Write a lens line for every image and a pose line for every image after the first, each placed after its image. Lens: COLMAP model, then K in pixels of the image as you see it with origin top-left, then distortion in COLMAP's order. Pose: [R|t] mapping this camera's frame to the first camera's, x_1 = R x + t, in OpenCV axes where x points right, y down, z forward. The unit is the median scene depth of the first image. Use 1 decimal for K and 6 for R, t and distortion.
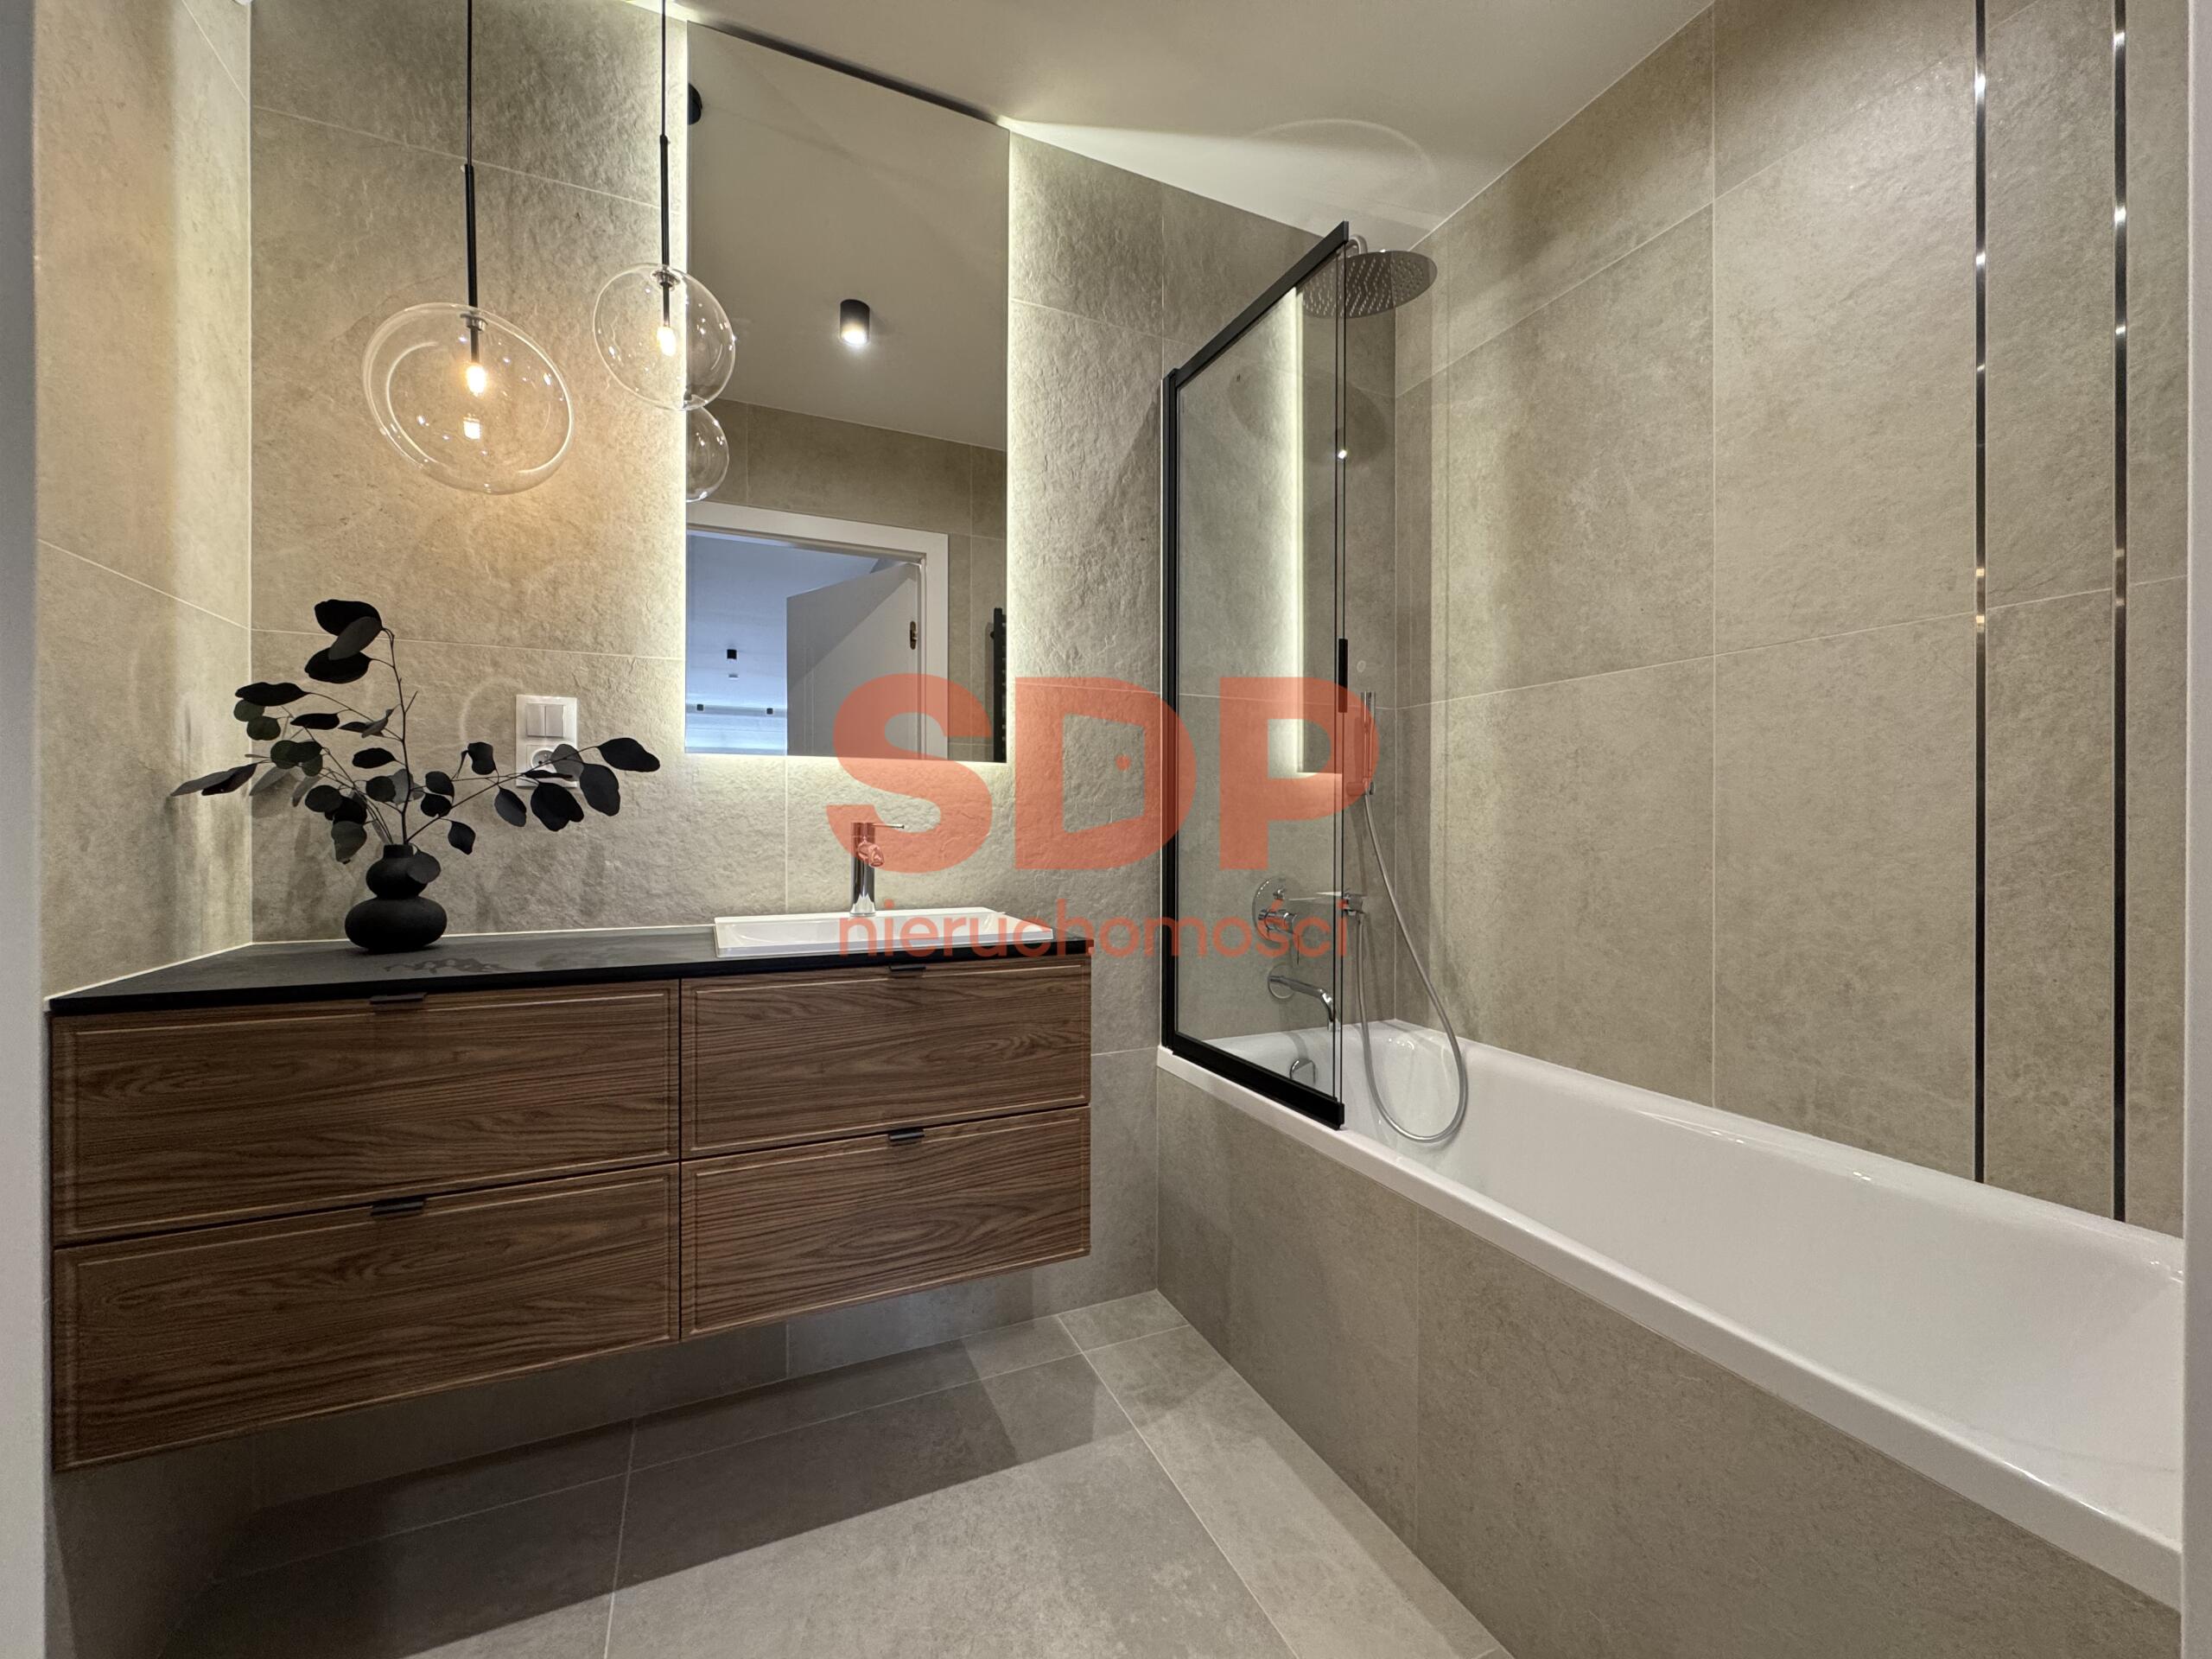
lens RADIAL K [[884.0, 0, 1103.7], [0, 884.0, 827.9], [0, 0, 1]] dist [-0.003592, 0.000612]
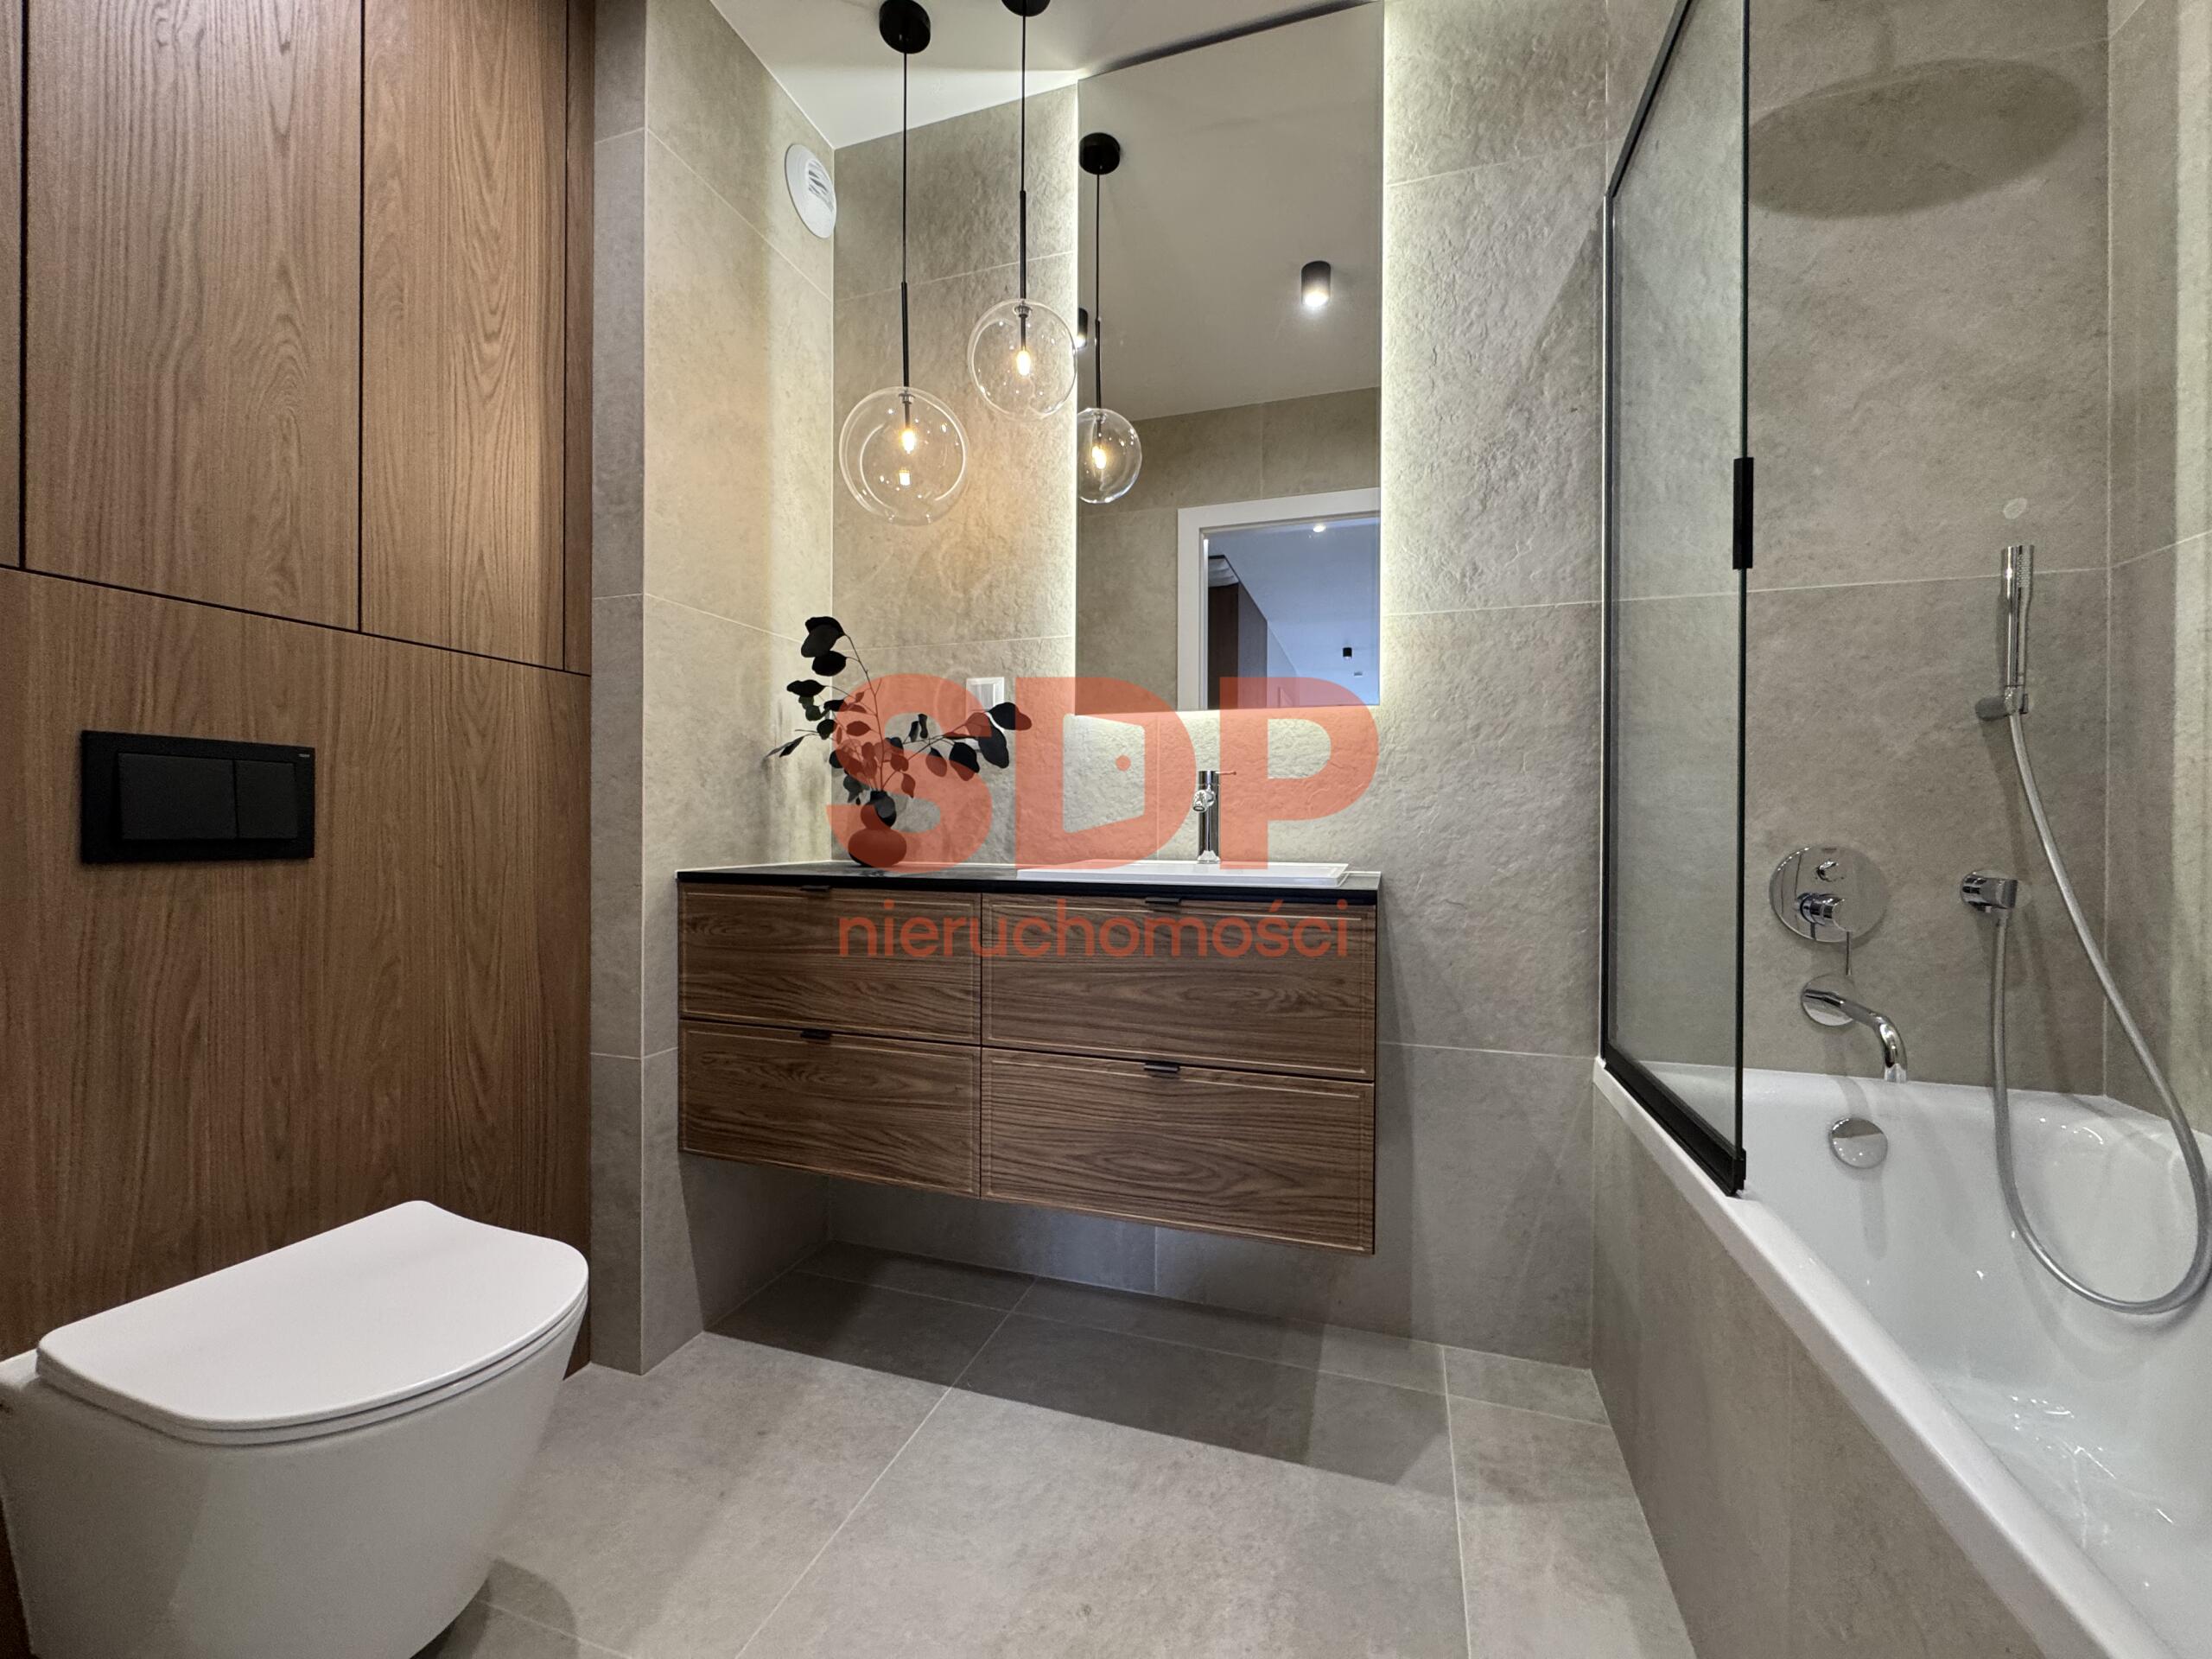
lens RADIAL K [[884.0, 0, 1103.7], [0, 884.0, 827.9], [0, 0, 1]] dist [-0.003592, 0.000612]
pose [[0.739430, 0.005204, -0.673213, 0.376831], [-0.007121, 0.999975, -0.000092, 0.069893], [0.673195, 0.004862, 0.739449, 0.194947]]
